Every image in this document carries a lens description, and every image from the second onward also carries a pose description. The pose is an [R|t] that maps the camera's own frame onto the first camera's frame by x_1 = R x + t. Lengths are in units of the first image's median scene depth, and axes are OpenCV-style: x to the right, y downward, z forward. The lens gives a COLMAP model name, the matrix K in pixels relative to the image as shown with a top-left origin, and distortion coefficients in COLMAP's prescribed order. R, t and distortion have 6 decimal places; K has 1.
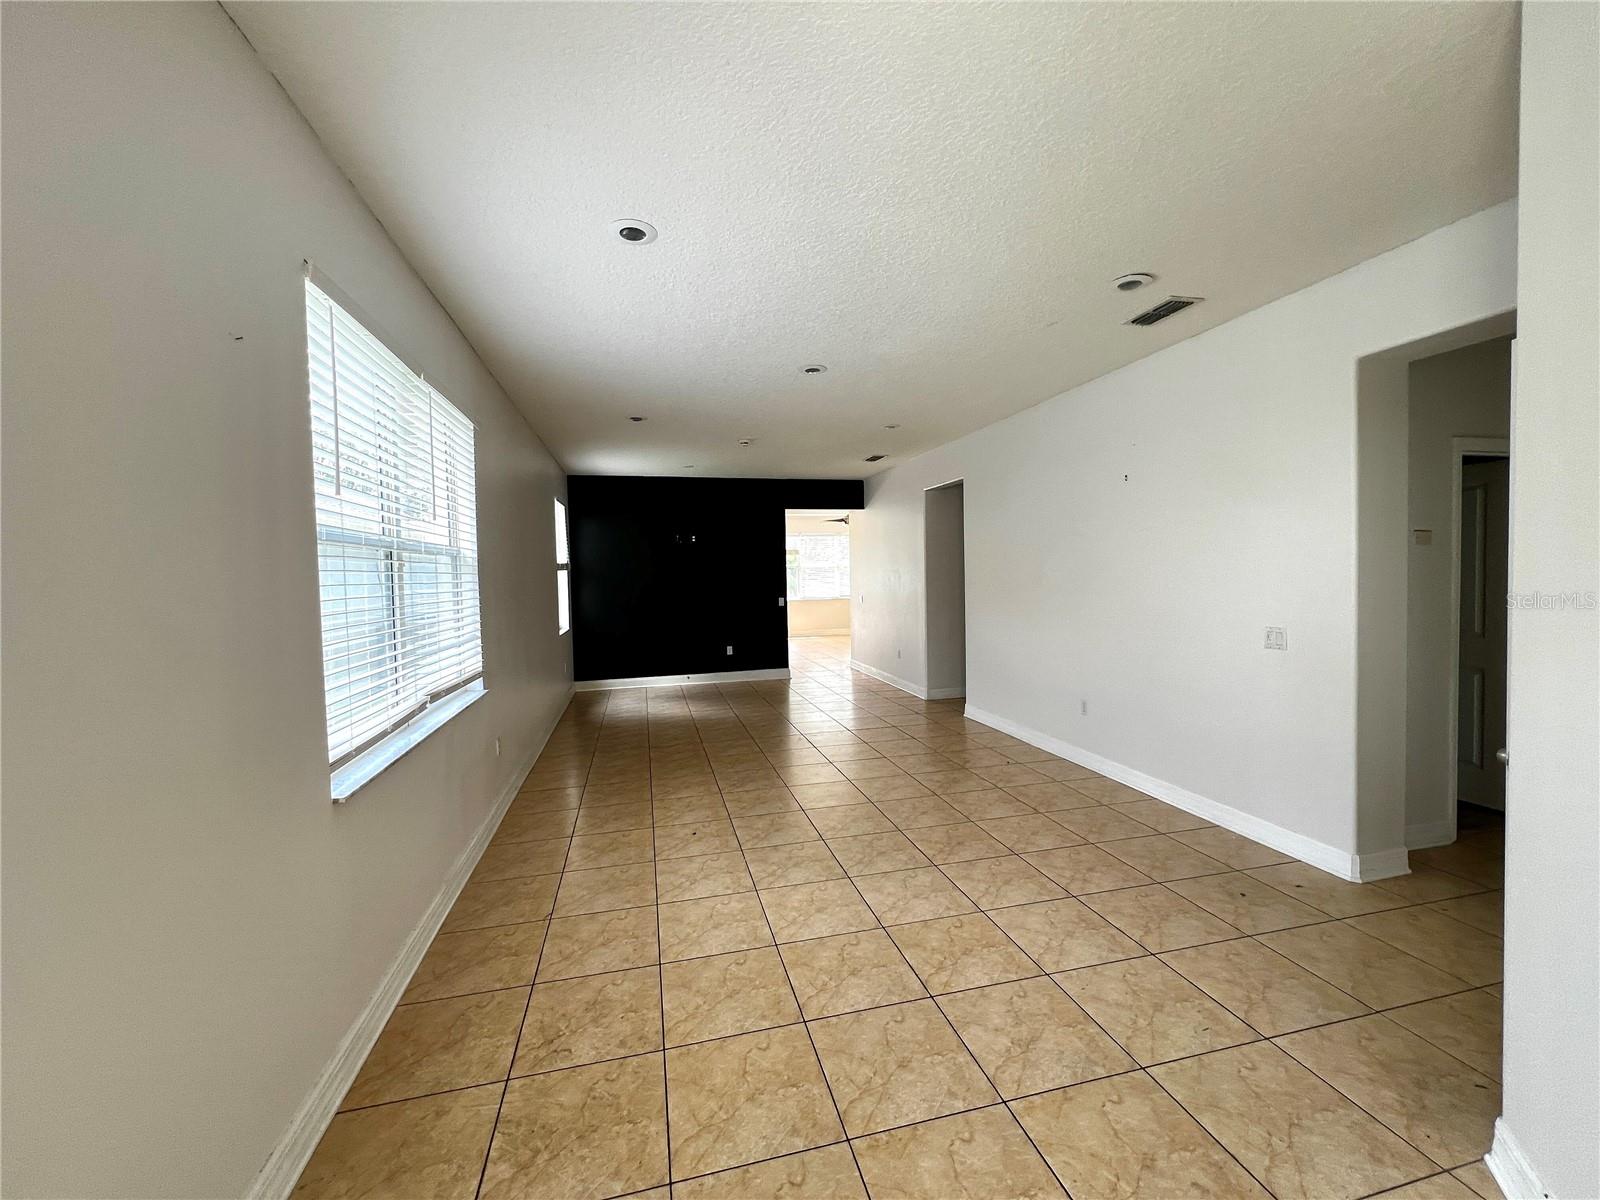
lens RADIAL K [[638.8, 0, 801.3], [0, 638.8, 597.1], [0, 0, 1]] dist [-0.000054, -0.000002]
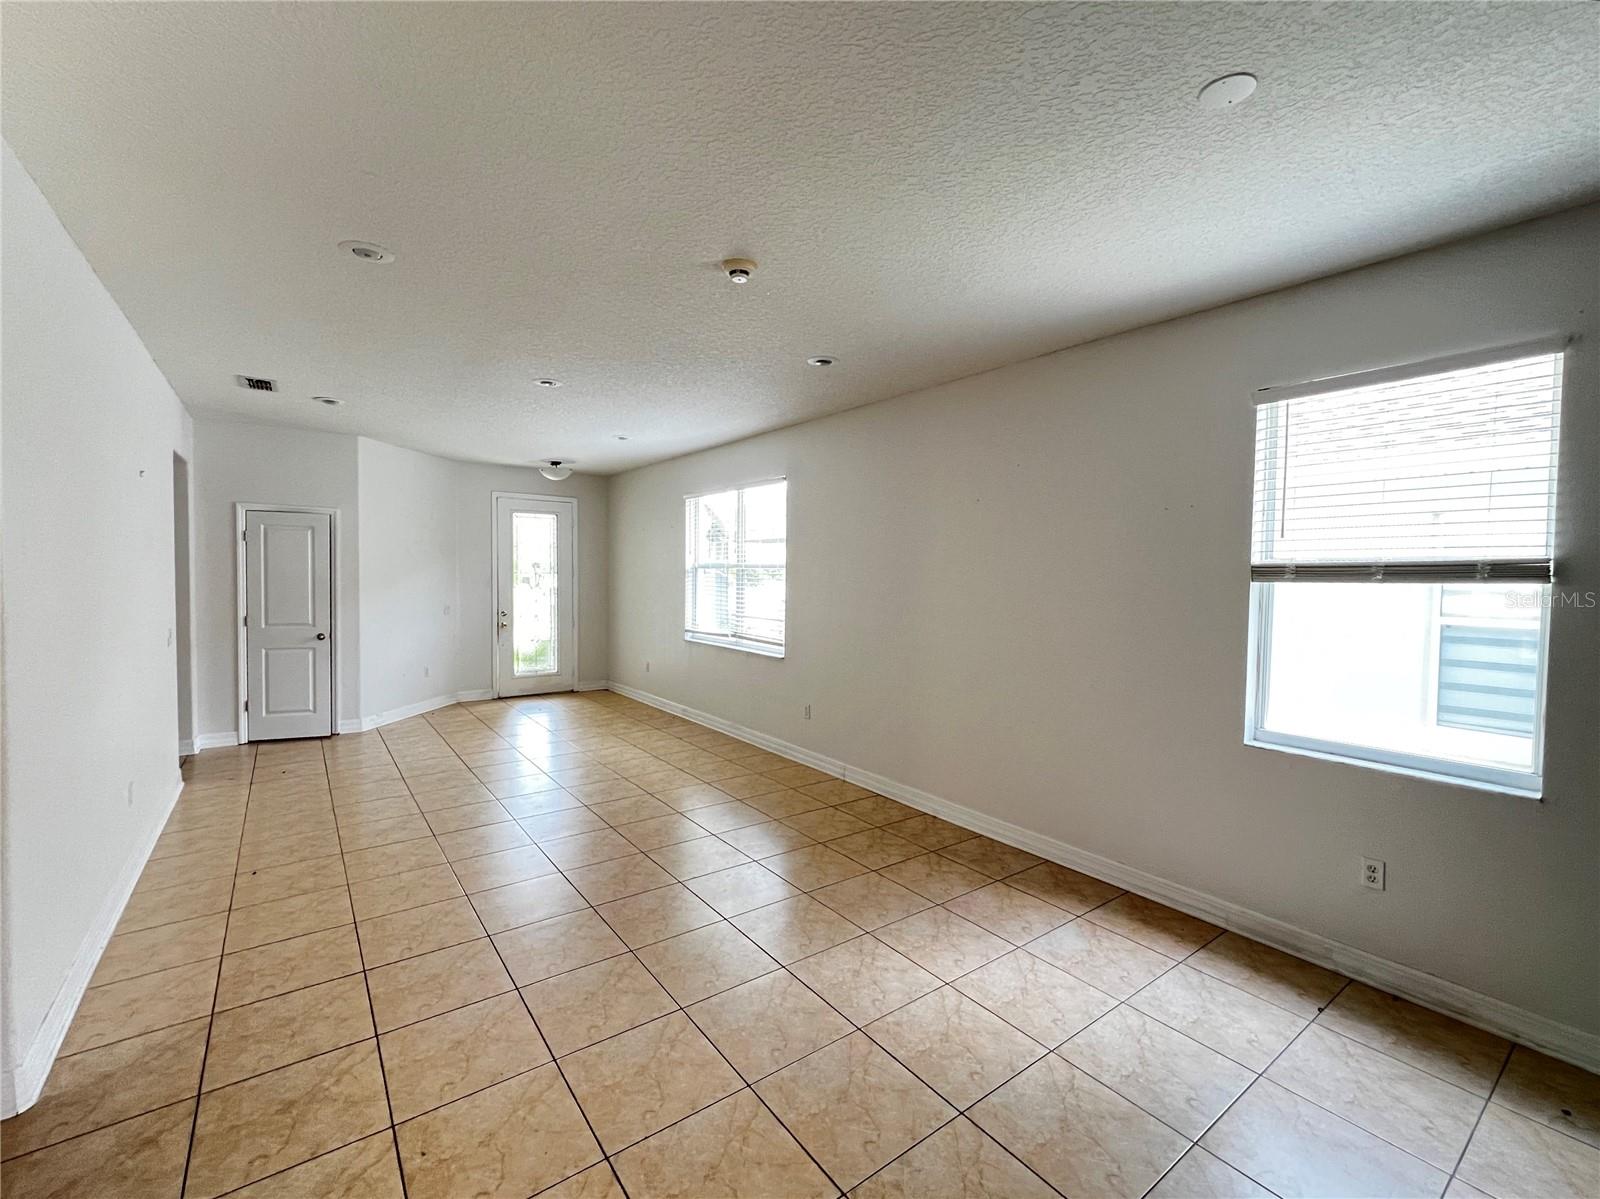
lens RADIAL K [[686.8, 0, 799.4], [0, 686.8, 600.7], [0, 0, 1]] dist [-0.000429, -0.000001]
pose [[-0.921133, 0.023439, -0.388543, 0.079682], [-0.007645, 0.996903, 0.078264, -0.100194], [0.389174, 0.075062, -0.918101, 2.136342]]
